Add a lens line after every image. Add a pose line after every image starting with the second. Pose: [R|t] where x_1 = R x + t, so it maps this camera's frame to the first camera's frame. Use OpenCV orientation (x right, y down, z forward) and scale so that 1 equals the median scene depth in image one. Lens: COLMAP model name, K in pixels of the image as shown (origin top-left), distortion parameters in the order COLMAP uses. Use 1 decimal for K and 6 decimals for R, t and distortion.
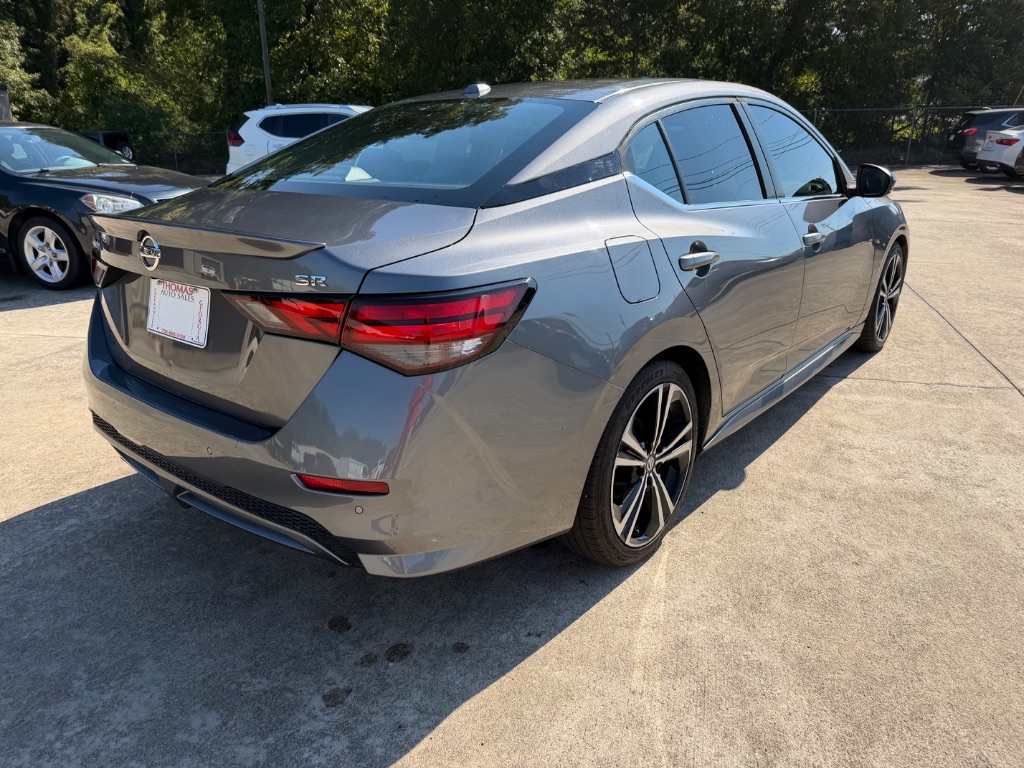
lens RADIAL K [[734.4, 0, 516.1], [0, 734.4, 375.1], [0, 0, 1]] dist [0.005206, -0.012293]
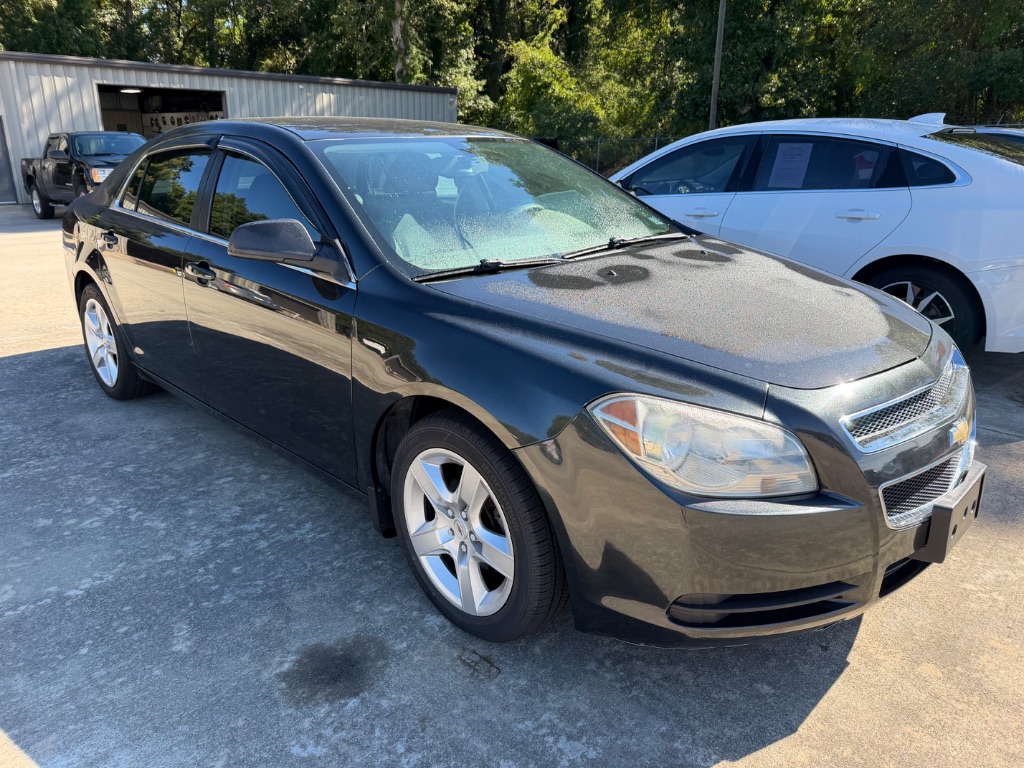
lens RADIAL K [[725.3, 0, 511.1], [0, 725.3, 396.9], [0, 0, 1]] dist [-0.004290, -0.008386]
pose [[0.874073, 0.174411, -0.453406, -0.075760], [-0.164071, 0.984473, 0.062400, -0.038811], [0.457249, 0.019848, 0.889117, 0.113653]]
